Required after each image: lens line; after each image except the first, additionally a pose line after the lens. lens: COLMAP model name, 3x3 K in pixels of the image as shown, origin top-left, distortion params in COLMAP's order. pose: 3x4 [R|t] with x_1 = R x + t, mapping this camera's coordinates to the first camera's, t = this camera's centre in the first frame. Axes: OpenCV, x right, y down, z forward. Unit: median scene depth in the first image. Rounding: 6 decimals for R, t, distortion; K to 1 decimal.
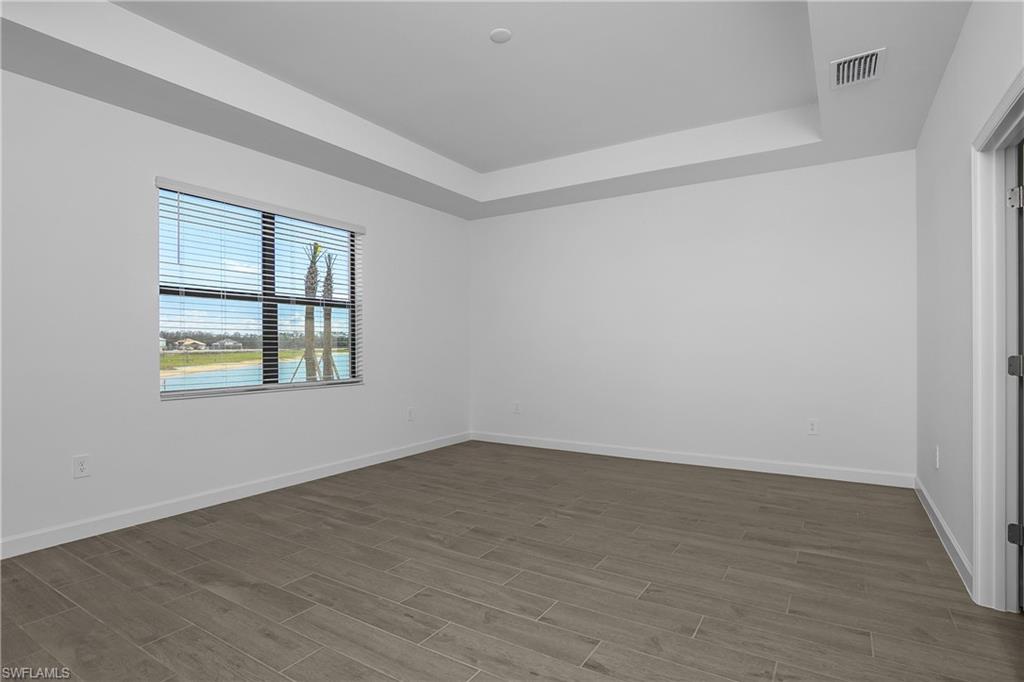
lens RADIAL K [[516.0, 0, 512.0], [0, 516.0, 341.0], [0, 0, 1]] dist [-0.019899, 0.001678]
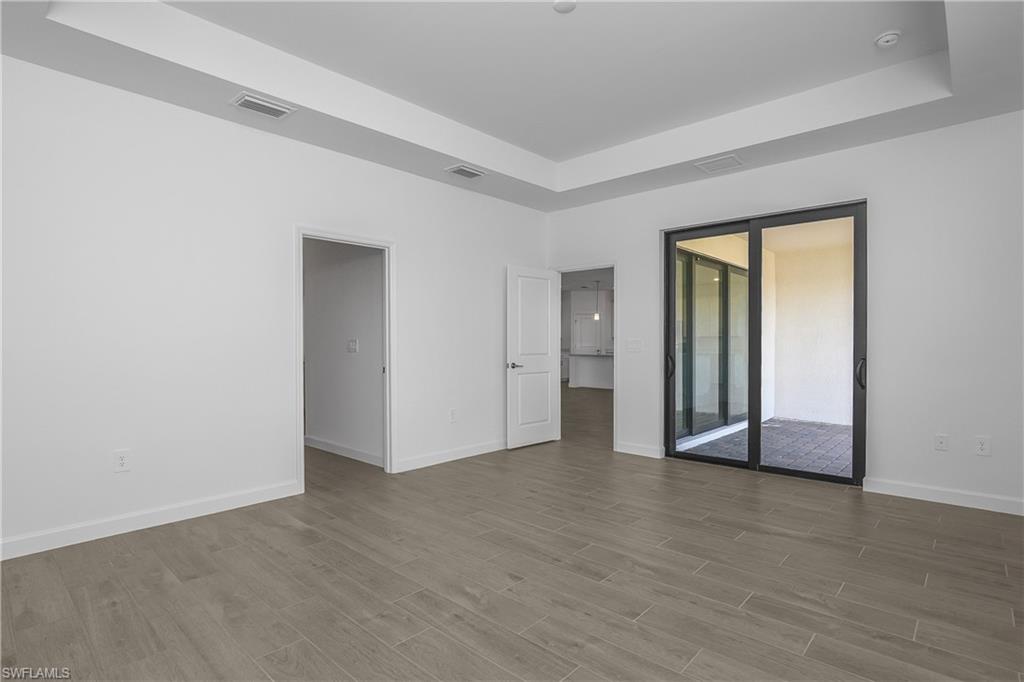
lens RADIAL K [[516.0, 0, 512.0], [0, 516.0, 341.0], [0, 0, 1]] dist [-0.019899, 0.001678]
pose [[-0.983960, 0.006824, 0.178258, -0.090010], [0.004925, 0.999926, -0.011091, 0.010171], [-0.178321, -0.010035, -0.983921, 1.978531]]
